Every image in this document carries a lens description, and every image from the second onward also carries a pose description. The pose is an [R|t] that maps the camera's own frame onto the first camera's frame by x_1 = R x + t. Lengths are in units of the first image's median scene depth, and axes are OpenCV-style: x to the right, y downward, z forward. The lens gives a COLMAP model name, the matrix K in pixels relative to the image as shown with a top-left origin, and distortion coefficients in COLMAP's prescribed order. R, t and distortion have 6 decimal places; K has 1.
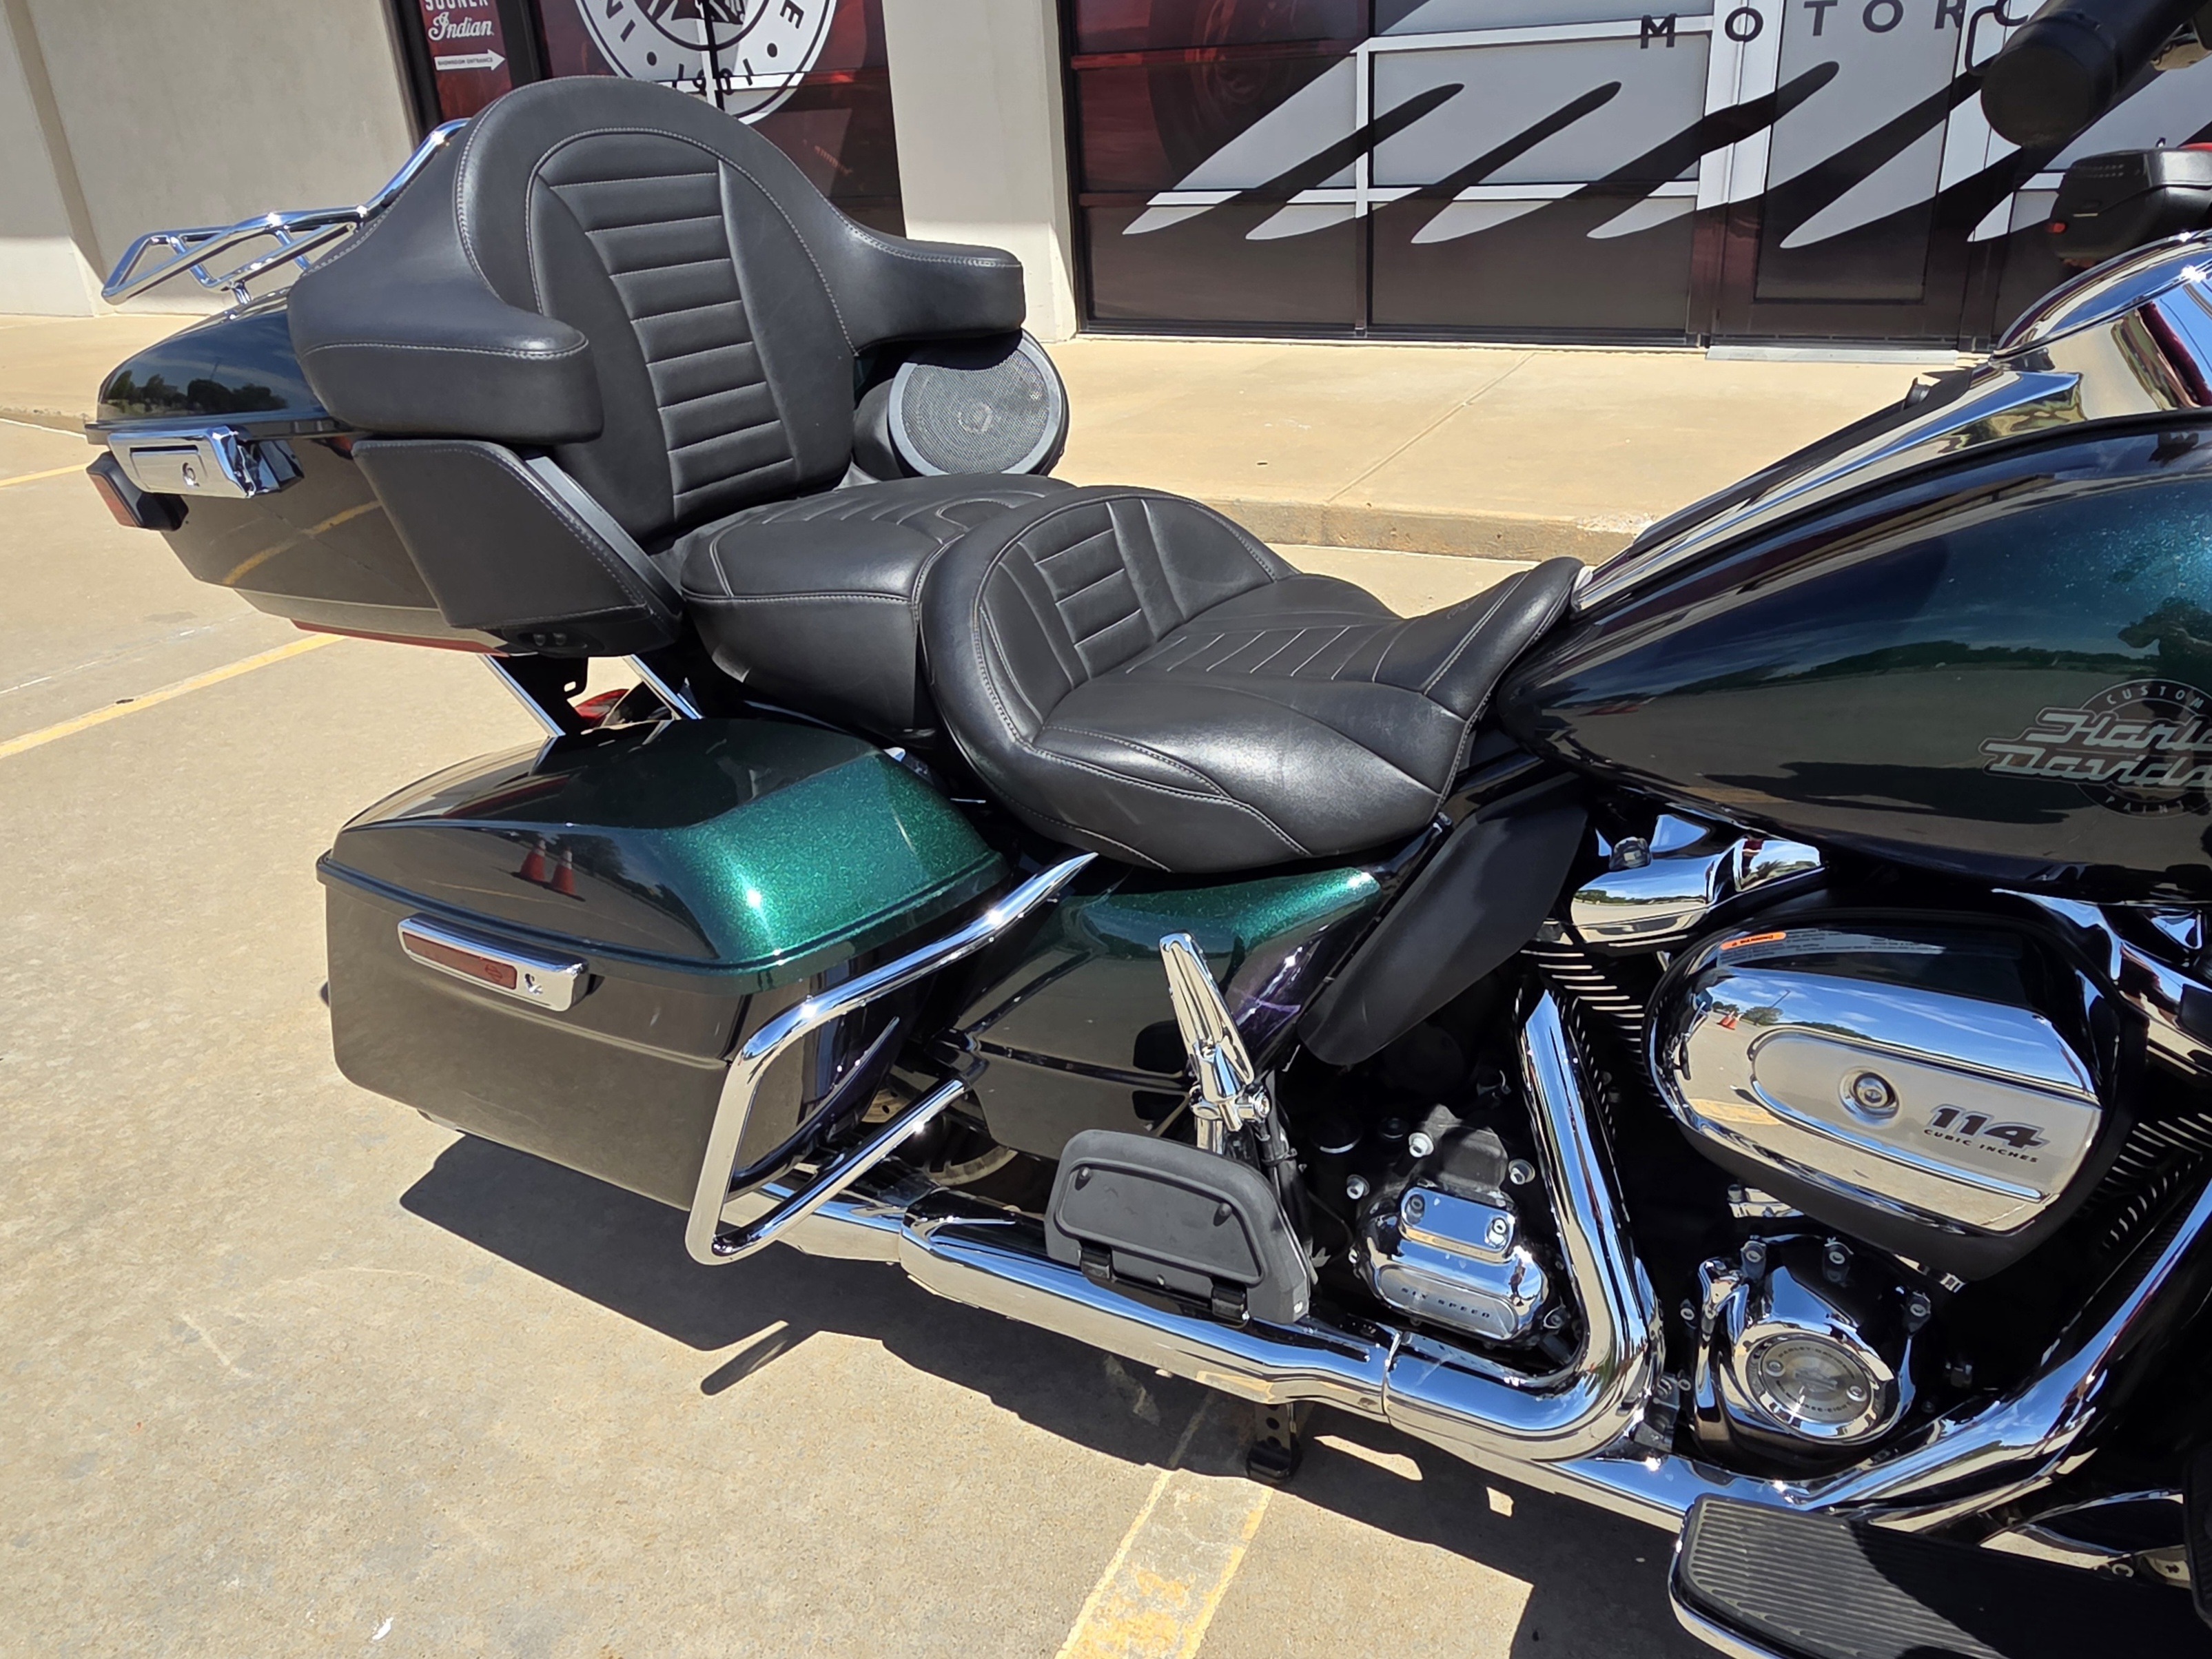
lens RADIAL K [[1486.2, 0, 1205.4], [0, 1486.2, 755.3], [0, 0, 1]] dist [0.001670, 0.000311]
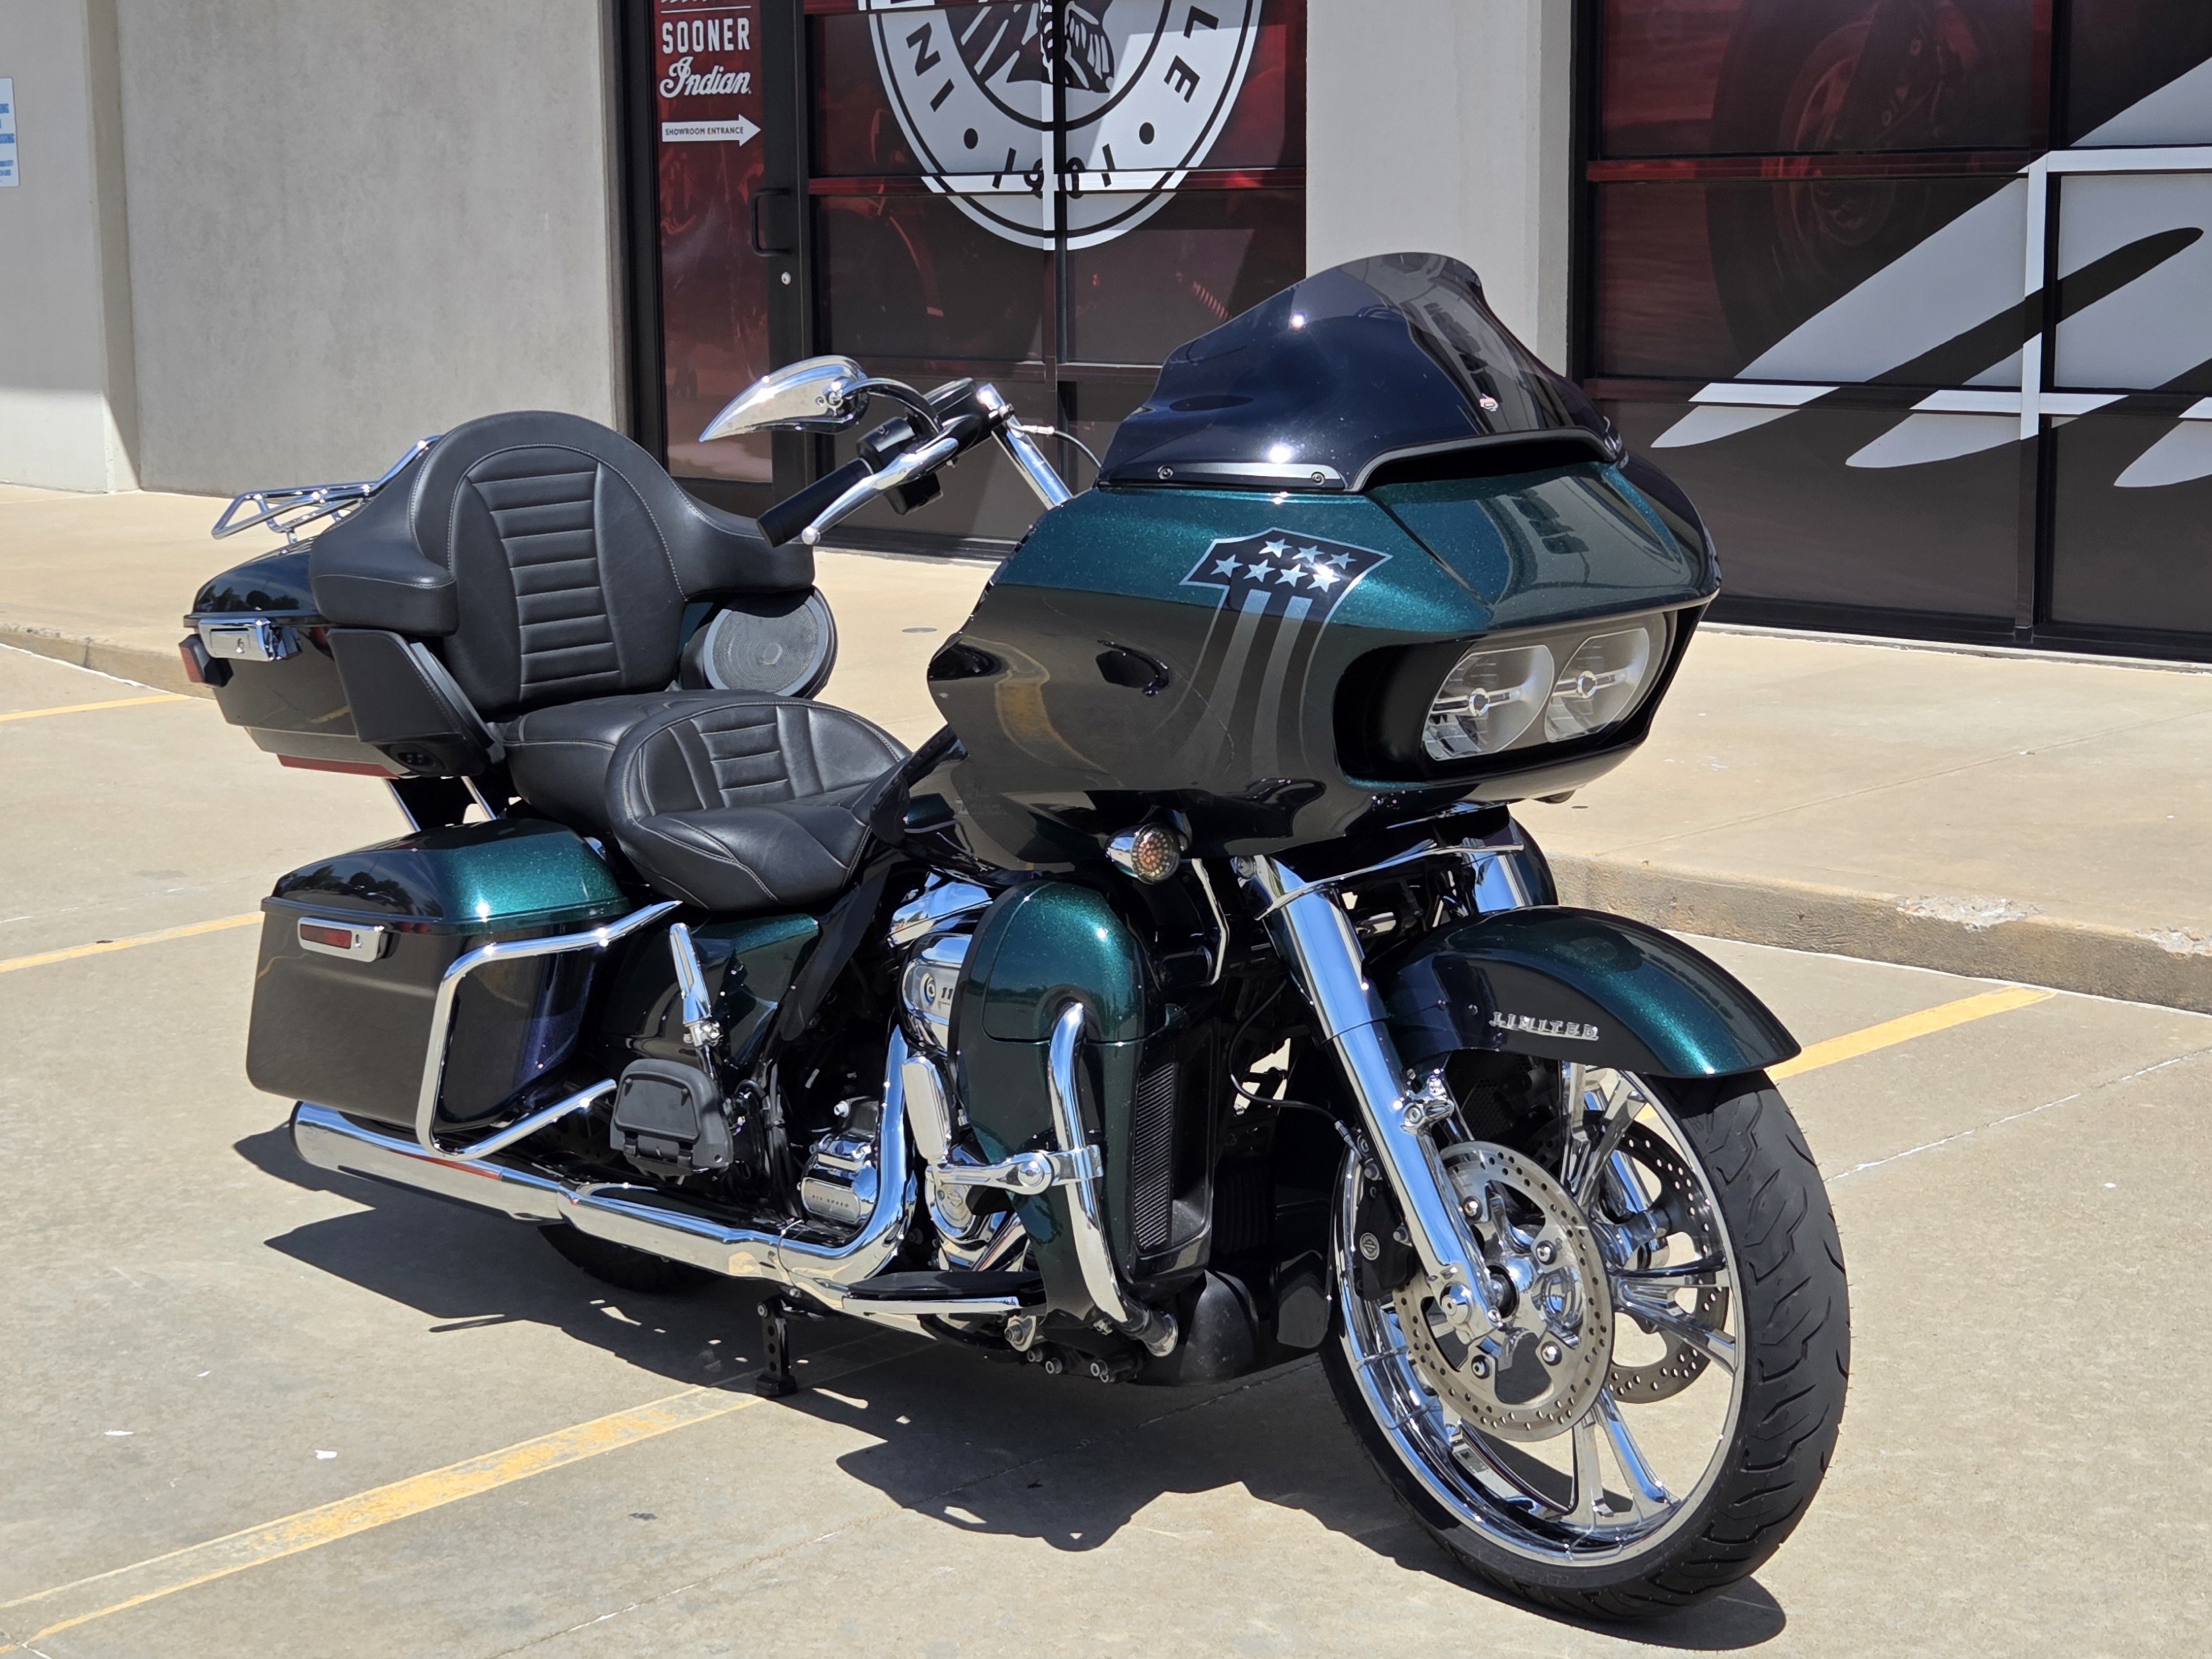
lens RADIAL K [[3756.1, 0, 1013.4], [0, 3756.1, 828.2], [0, 0, 1]] dist [0.066733, -0.040128]
pose [[0.928615, 0.077475, -0.362865, 1.079612], [-0.153142, 0.970803, -0.184634, 0.426384], [0.337966, 0.227024, 0.913367, -1.628129]]
